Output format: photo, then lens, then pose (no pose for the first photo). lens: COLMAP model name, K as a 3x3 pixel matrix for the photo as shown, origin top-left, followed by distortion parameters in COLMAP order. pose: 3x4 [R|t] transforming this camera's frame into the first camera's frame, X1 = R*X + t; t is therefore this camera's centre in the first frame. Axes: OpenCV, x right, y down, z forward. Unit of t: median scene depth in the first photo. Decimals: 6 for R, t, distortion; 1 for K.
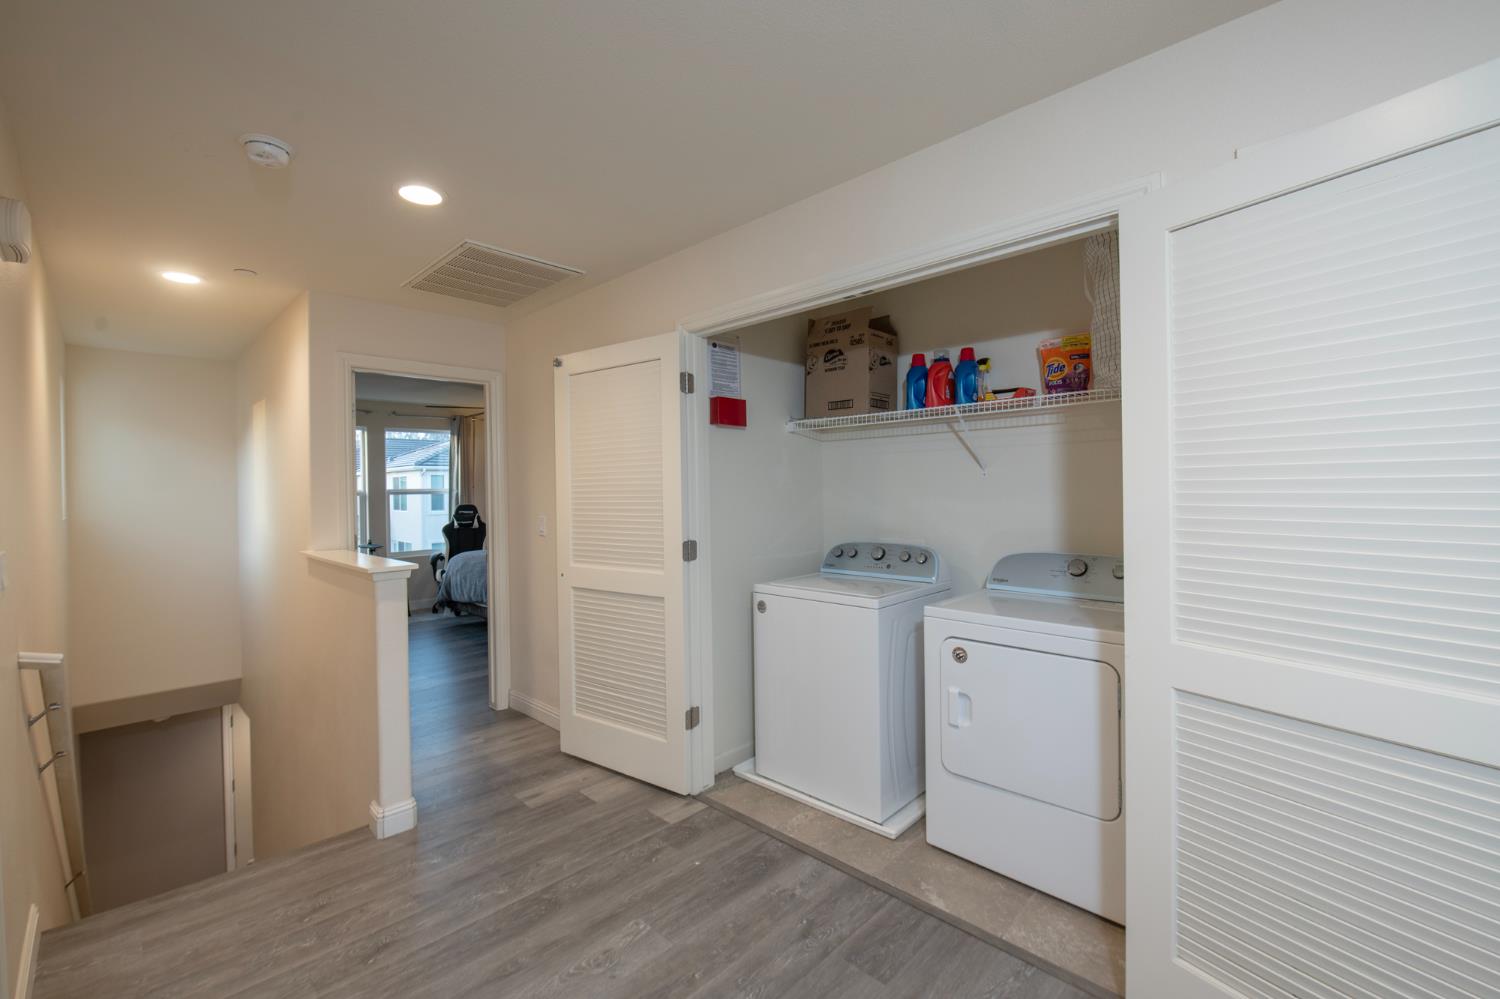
lens RADIAL K [[619.7, 0, 752.7], [0, 619.7, 502.1], [0, 0, 1]] dist [-0.009764, -0.005446]
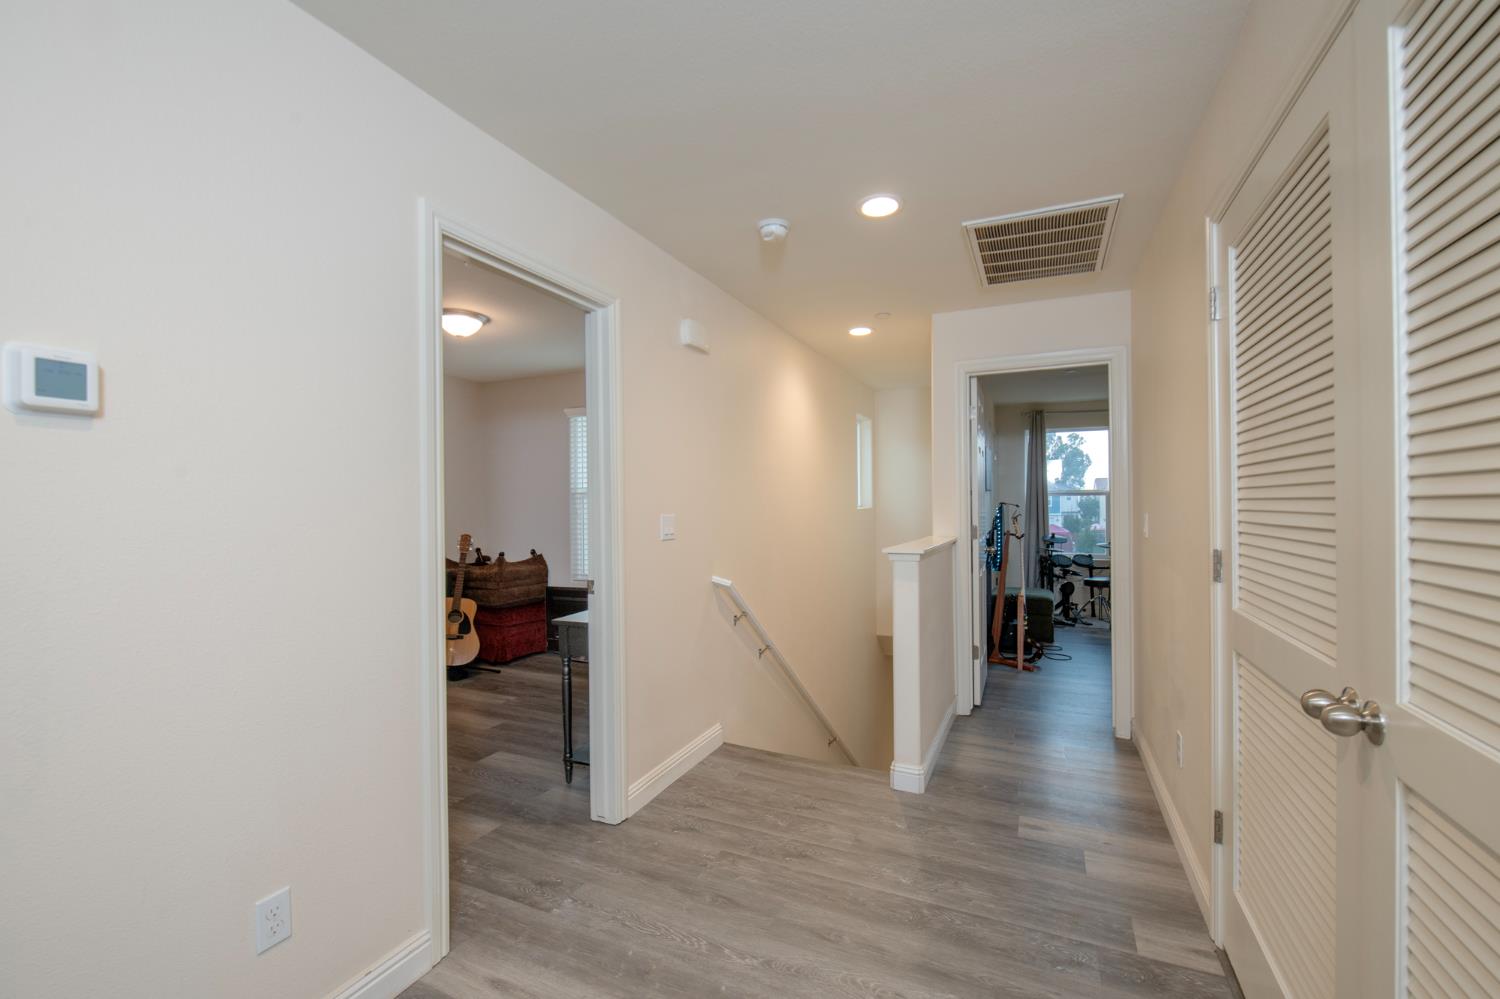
lens RADIAL K [[619.7, 0, 752.7], [0, 619.7, 502.1], [0, 0, 1]] dist [-0.009764, -0.005446]
pose [[0.325887, 0.007034, -0.945383, 0.413328], [-0.012962, 0.999912, 0.002972, 0.021579], [0.945320, 0.011285, 0.325949, 0.405676]]
